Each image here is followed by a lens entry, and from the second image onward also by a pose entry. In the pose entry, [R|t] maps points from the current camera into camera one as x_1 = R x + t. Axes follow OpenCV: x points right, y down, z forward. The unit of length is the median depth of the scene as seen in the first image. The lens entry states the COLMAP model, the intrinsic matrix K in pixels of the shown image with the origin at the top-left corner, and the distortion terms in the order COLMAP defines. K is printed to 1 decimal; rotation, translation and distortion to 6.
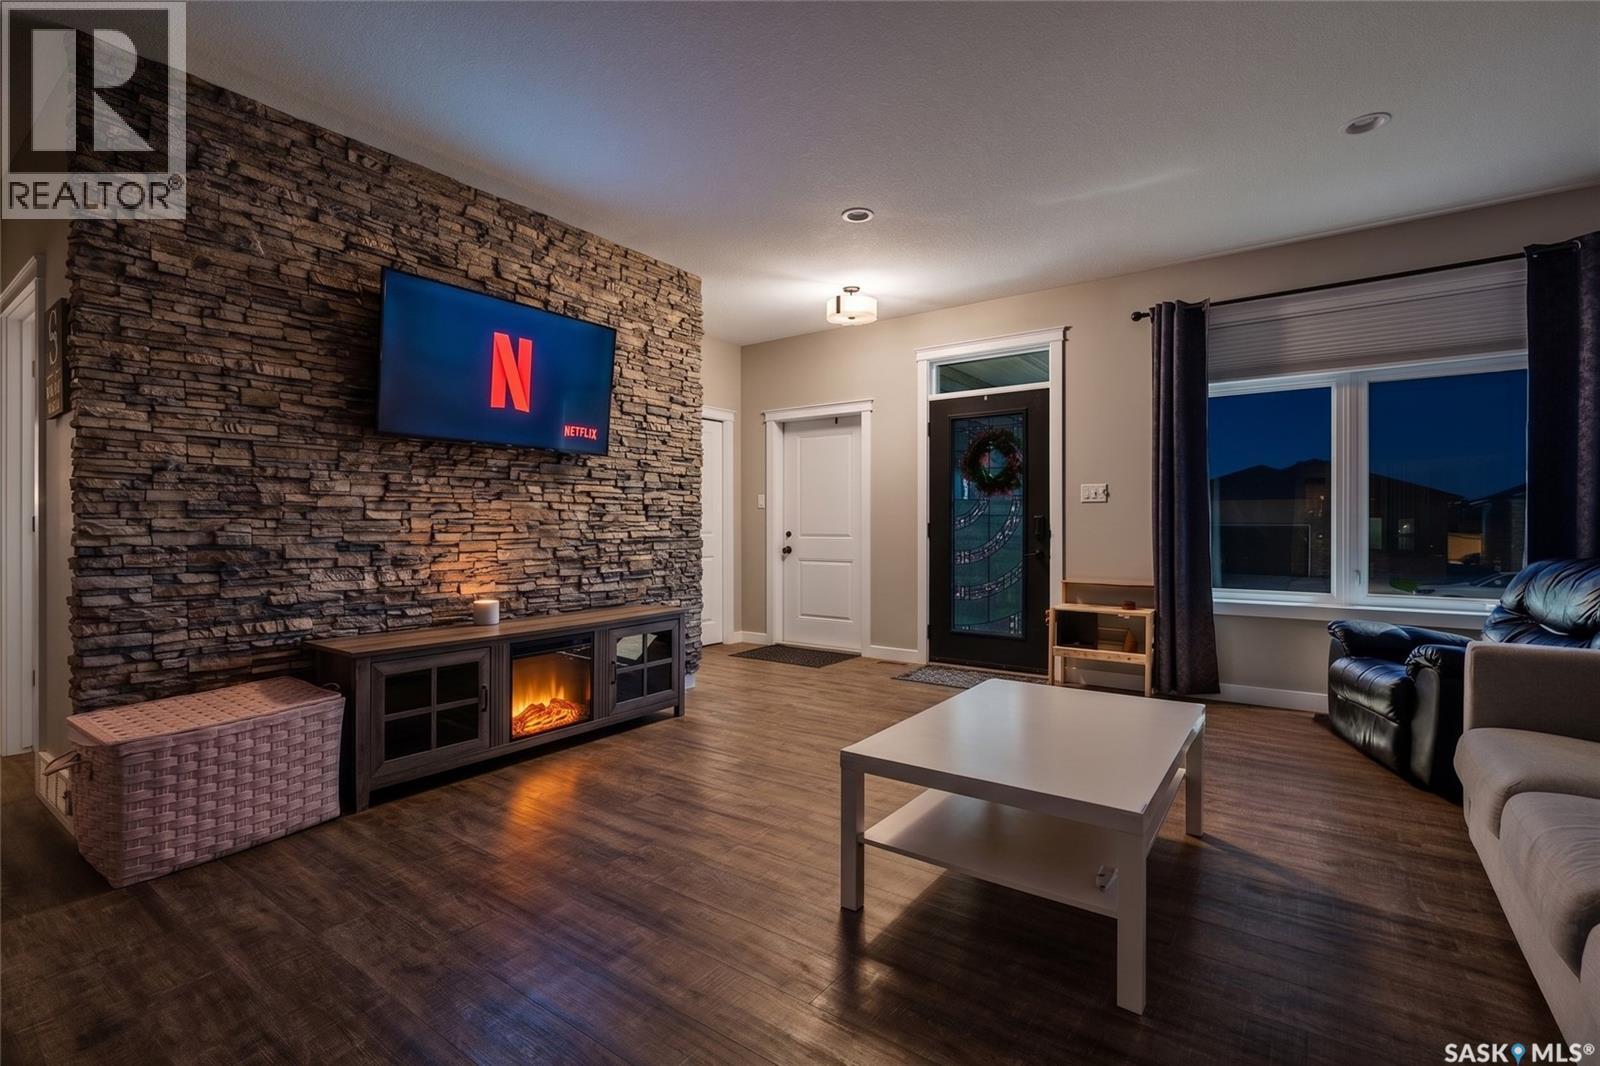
lens RADIAL K [[712.0, 0, 778.2], [0, 712.0, 523.4], [0, 0, 1]] dist [0.000640, -0.000035]
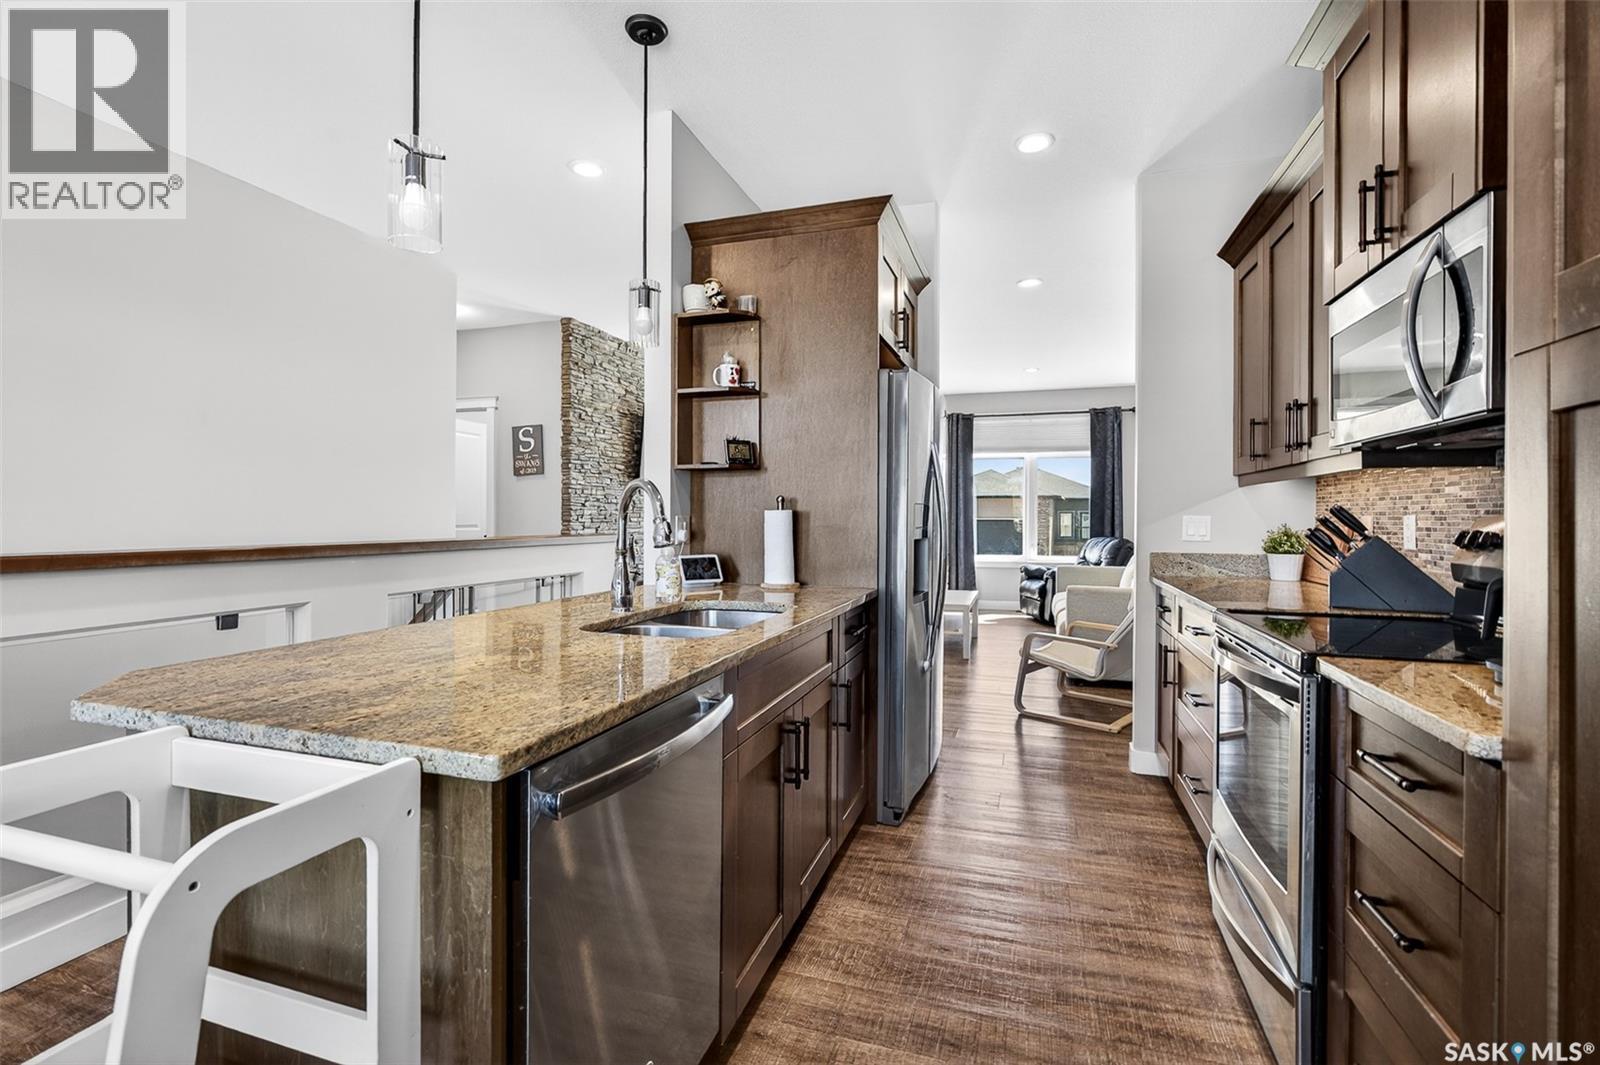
lens RADIAL K [[737.0, 0, 803.0], [0, 737.0, 519.3], [0, 0, 1]] dist [0.000728, 0.000003]
pose [[0.940902, 0.003431, 0.338663, -0.850213], [-0.003716, 0.999993, 0.000195, -0.016326], [-0.338660, -0.001442, 0.940908, -1.233353]]
